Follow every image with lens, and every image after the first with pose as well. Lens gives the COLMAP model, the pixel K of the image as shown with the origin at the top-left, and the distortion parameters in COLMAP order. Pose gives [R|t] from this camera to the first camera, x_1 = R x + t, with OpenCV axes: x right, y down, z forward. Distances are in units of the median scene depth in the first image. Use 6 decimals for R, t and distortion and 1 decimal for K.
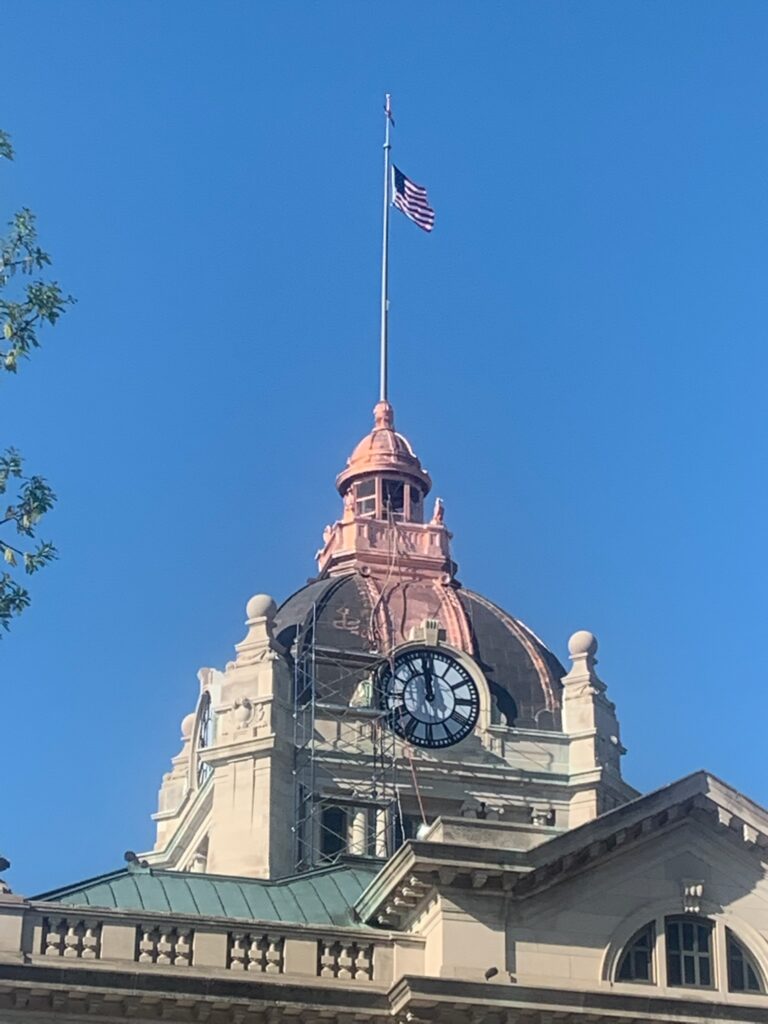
lens RADIAL K [[2831.9, 0, 384.2], [0, 2831.9, 511.9], [0, 0, 1]] dist [-0.081259, 0.000000]
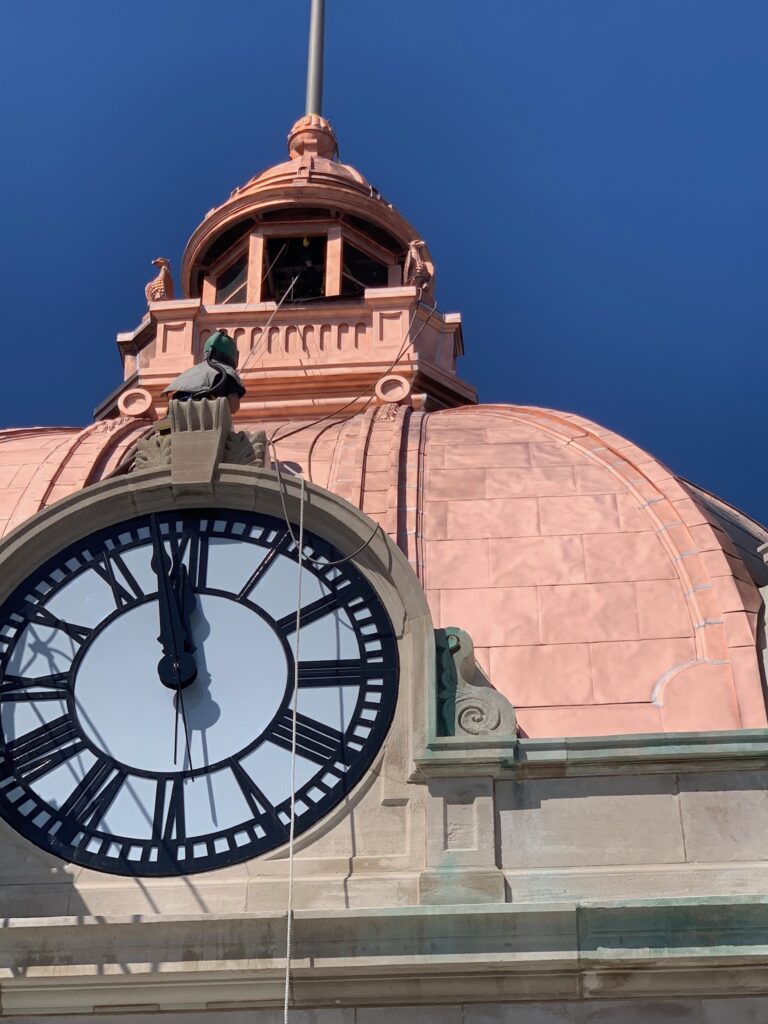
lens RADIAL K [[1938.4, 0, 381.7], [0, 1938.4, 512.2], [0, 0, 1]] dist [0.055249, 0.000000]
pose [[0.943920, -0.209504, -0.255192, 0.077354], [0.146338, 0.958300, -0.245450, 0.095336], [0.295974, 0.194340, 0.935217, 0.845058]]
